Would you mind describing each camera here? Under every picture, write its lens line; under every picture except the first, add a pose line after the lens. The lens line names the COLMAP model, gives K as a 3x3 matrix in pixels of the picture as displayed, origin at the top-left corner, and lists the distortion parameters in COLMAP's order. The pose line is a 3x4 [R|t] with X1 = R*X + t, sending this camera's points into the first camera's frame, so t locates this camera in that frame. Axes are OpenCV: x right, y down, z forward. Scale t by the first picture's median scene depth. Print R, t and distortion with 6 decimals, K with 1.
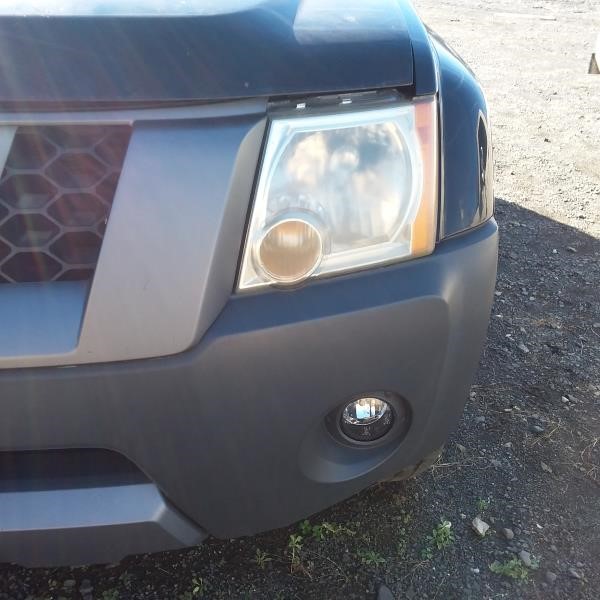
lens RADIAL K [[667.0, 0, 297.7], [0, 667.0, 272.4], [0, 0, 1]] dist [0.069382, 0.017702]
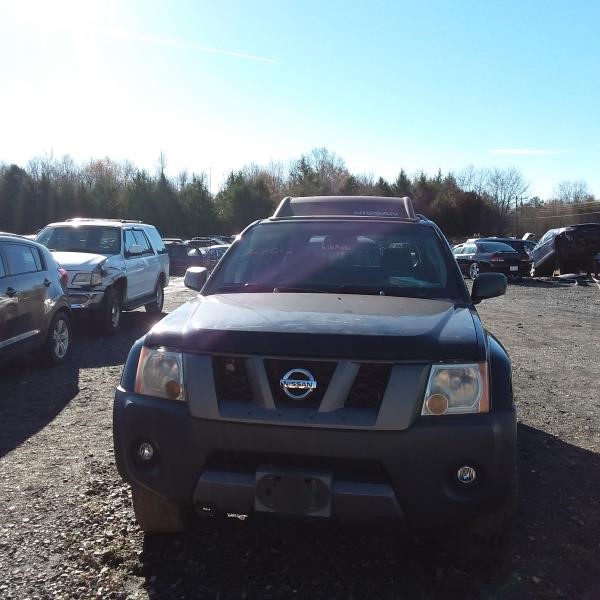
lens RADIAL K [[667.0, 0, 297.7], [0, 667.0, 272.4], [0, 0, 1]] dist [0.069382, 0.017702]
pose [[0.978549, 0.003116, -0.205991, -0.005702], [-0.087559, 0.911374, -0.402158, 0.684478], [0.186482, 0.411568, 0.892097, -2.086097]]
